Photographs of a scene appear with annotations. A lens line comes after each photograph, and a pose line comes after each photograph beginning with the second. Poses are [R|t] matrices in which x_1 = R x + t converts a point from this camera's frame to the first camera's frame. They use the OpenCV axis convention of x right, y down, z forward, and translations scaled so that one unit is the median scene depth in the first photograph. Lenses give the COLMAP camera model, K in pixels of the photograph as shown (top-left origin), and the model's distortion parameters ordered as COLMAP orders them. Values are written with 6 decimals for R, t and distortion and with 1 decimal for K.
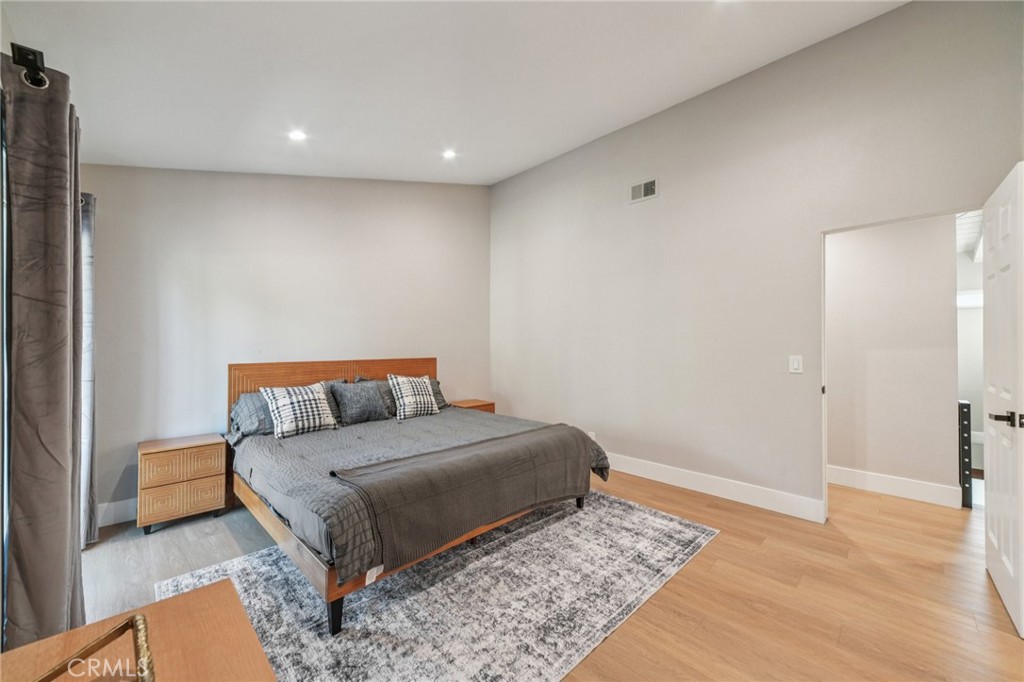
lens RADIAL K [[392.6, 0, 514.2], [0, 392.6, 341.6], [0, 0, 1]] dist [-0.000830, 0.000022]
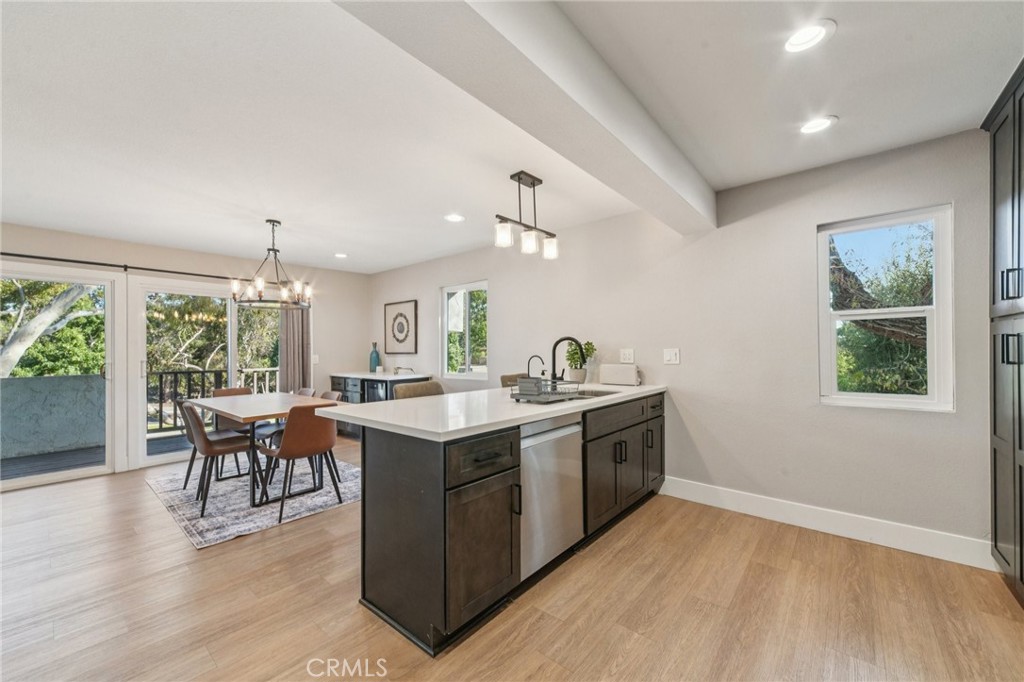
lens RADIAL K [[399.4, 0, 510.5], [0, 399.4, 348.6], [0, 0, 1]] dist [0.001114, 0.000193]
pose [[0.084440, -0.007458, -0.996401, 1.811864], [0.020113, 0.999781, -0.005779, -0.085610], [0.996226, -0.019552, 0.084572, 1.859144]]
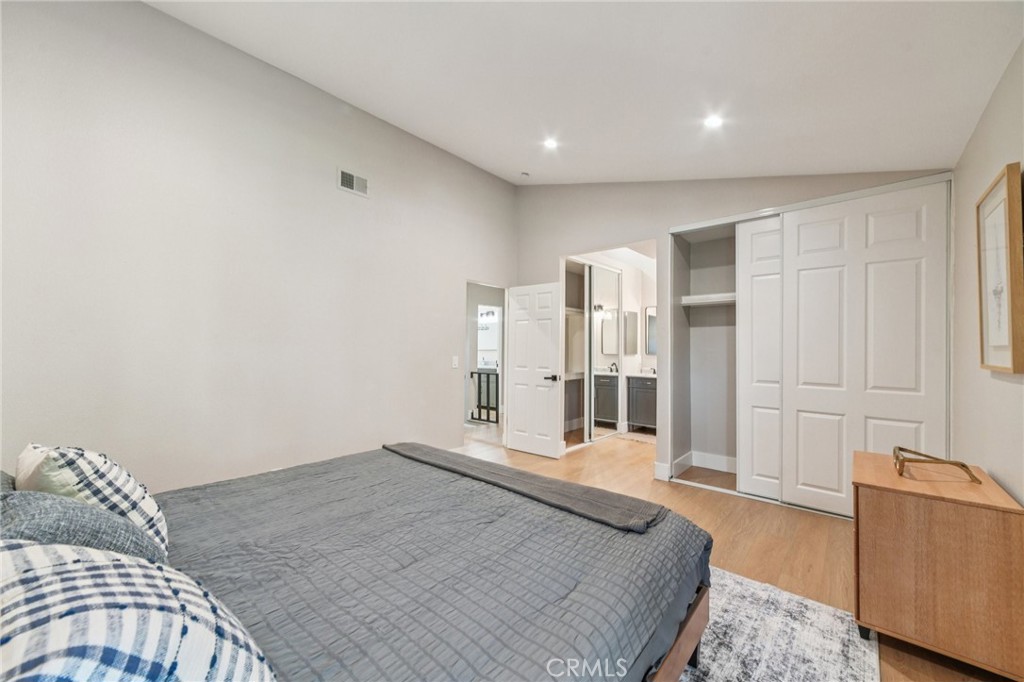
lens RADIAL K [[392.6, 0, 514.2], [0, 392.6, 341.6], [0, 0, 1]] dist [-0.000830, 0.000022]
pose [[-0.073461, 0.017215, 0.997149, -0.887880], [-0.013457, 0.999743, -0.018251, 0.005659], [-0.997207, -0.014759, -0.073211, 0.980713]]
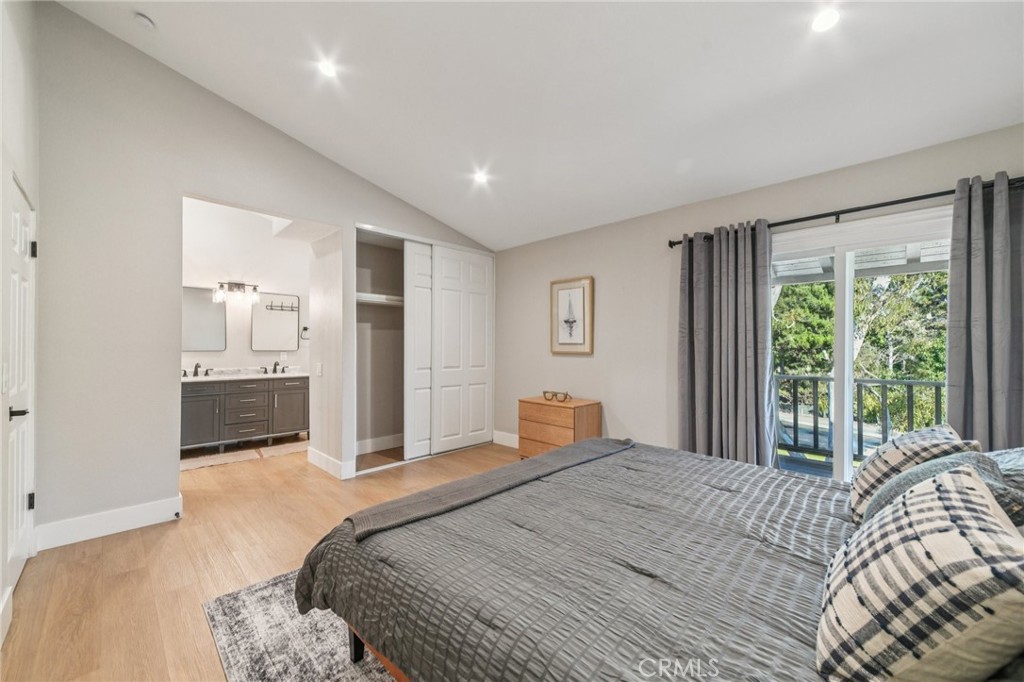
lens RADIAL K [[392.6, 0, 514.2], [0, 392.6, 341.6], [0, 0, 1]] dist [-0.000830, 0.000022]
pose [[-0.999935, -0.001495, -0.011265, -0.038870], [-0.001310, 0.999864, -0.016419, 0.013025], [0.011288, -0.016404, -0.999802, 1.765906]]
